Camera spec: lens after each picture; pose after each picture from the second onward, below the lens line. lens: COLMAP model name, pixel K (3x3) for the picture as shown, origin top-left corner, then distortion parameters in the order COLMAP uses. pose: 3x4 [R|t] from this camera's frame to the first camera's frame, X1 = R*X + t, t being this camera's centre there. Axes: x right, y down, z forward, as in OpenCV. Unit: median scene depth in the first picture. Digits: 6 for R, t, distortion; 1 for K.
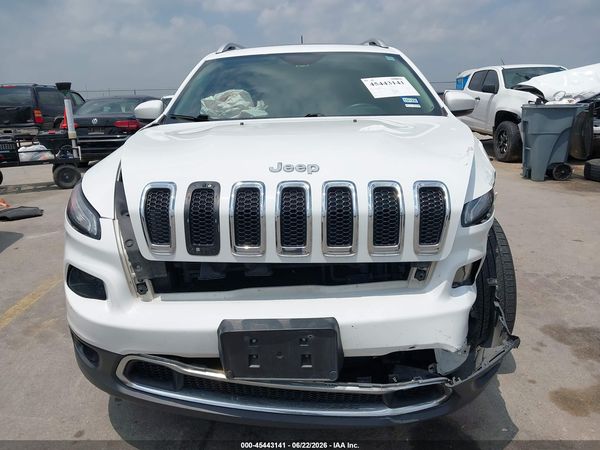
lens RADIAL K [[479.1, 0, 298.2], [0, 479.1, 213.4], [0, 0, 1]] dist [0.012709, -0.006492]
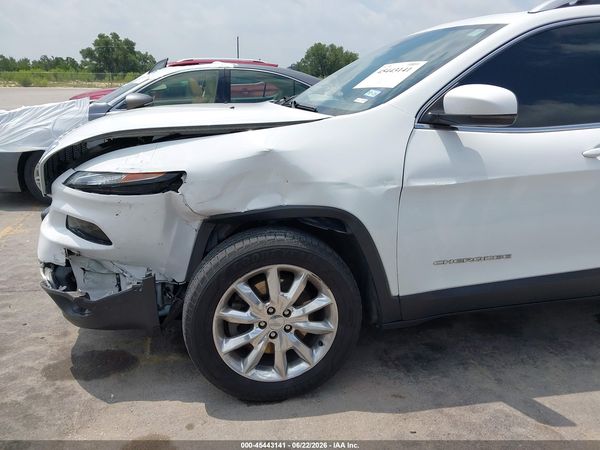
lens RADIAL K [[480.5, 0, 300.0], [0, 480.5, 225.0], [0, 0, 1]] dist [0.009793, -0.012346]
pose [[0.220038, 0.307661, -0.925704, 1.386503], [-0.246322, 0.935734, 0.252444, -0.289111], [0.943880, 0.172474, 0.281680, 1.005964]]
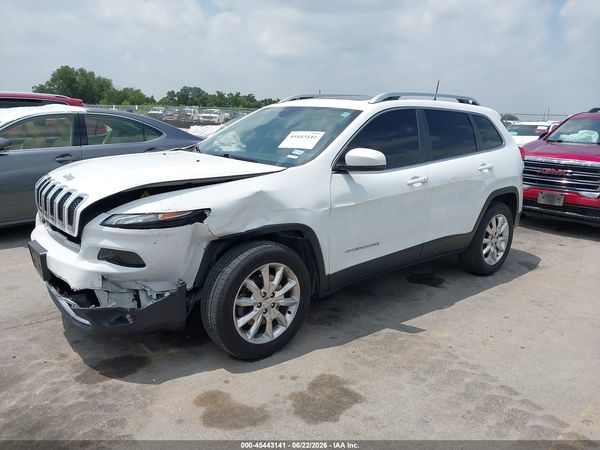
lens RADIAL K [[479.1, 0, 298.2], [0, 479.1, 213.4], [0, 0, 1]] dist [0.012709, -0.006492]
pose [[0.655484, 0.203891, -0.727165, 1.634489], [-0.227644, 0.971425, 0.067175, -0.233409], [0.720082, 0.121502, 0.683168, 0.255084]]
